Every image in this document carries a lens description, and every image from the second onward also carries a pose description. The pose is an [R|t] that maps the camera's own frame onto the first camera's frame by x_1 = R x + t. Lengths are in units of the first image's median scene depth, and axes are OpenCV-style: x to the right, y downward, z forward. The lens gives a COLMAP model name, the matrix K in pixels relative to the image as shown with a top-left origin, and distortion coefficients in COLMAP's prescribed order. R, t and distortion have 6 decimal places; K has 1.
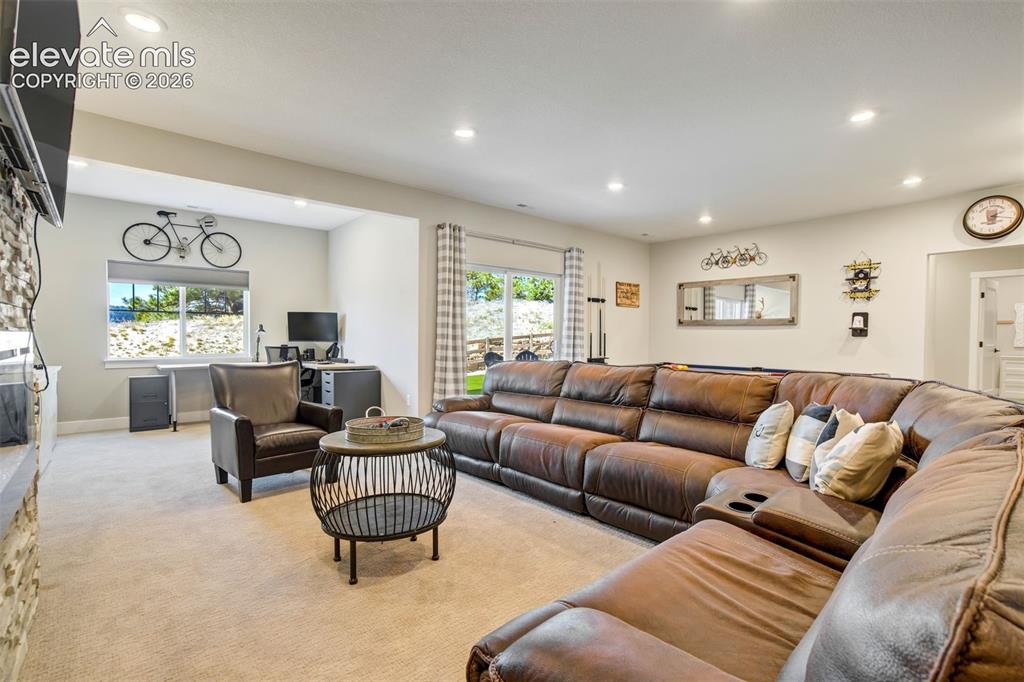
lens RADIAL K [[473.2, 0, 525.5], [0, 473.2, 337.5], [0, 0, 1]] dist [-0.030828, 0.000295]
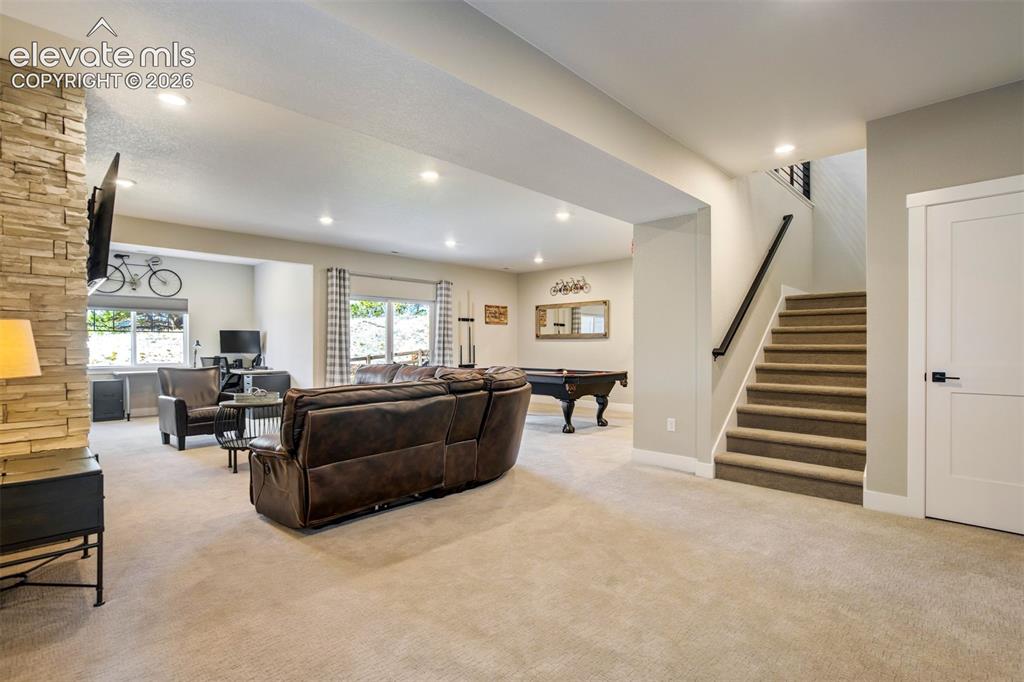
lens RADIAL K [[480.6, 0, 512.0], [0, 480.6, 341.0], [0, 0, 1]] dist [-0.012867, -0.000844]
pose [[0.998554, -0.006533, 0.053351, 0.222603], [0.007428, 0.999835, -0.016596, 0.002149], [-0.053234, 0.016968, 0.998438, -0.348648]]
